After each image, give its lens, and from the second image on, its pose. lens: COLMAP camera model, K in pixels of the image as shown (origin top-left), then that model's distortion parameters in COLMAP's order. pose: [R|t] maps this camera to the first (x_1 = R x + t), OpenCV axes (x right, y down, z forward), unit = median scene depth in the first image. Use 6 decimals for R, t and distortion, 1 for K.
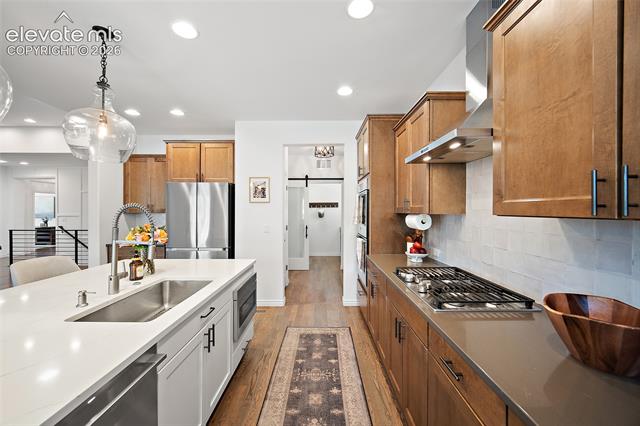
lens RADIAL K [[253.6, 0, 320.2], [0, 253.6, 211.3], [0, 0, 1]] dist [-0.005042, 0.000491]
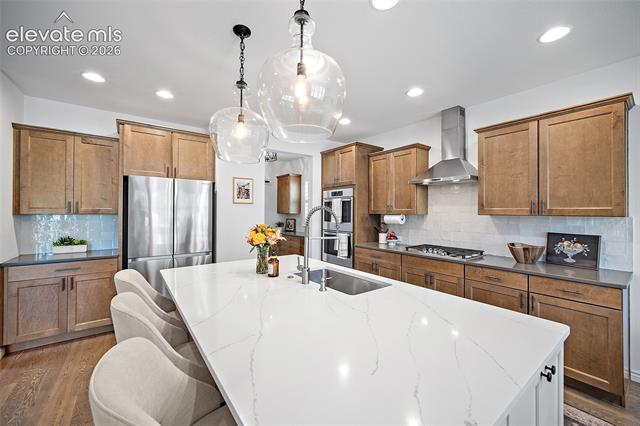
lens RADIAL K [[253.6, 0, 320.3], [0, 253.6, 212.3], [0, 0, 1]] dist [-0.005042, 0.000491]
pose [[0.798366, 0.003094, 0.602164, -0.599671], [-0.003233, 0.999994, -0.000851, 0.000401], [-0.602163, -0.001267, 0.798372, 0.018604]]
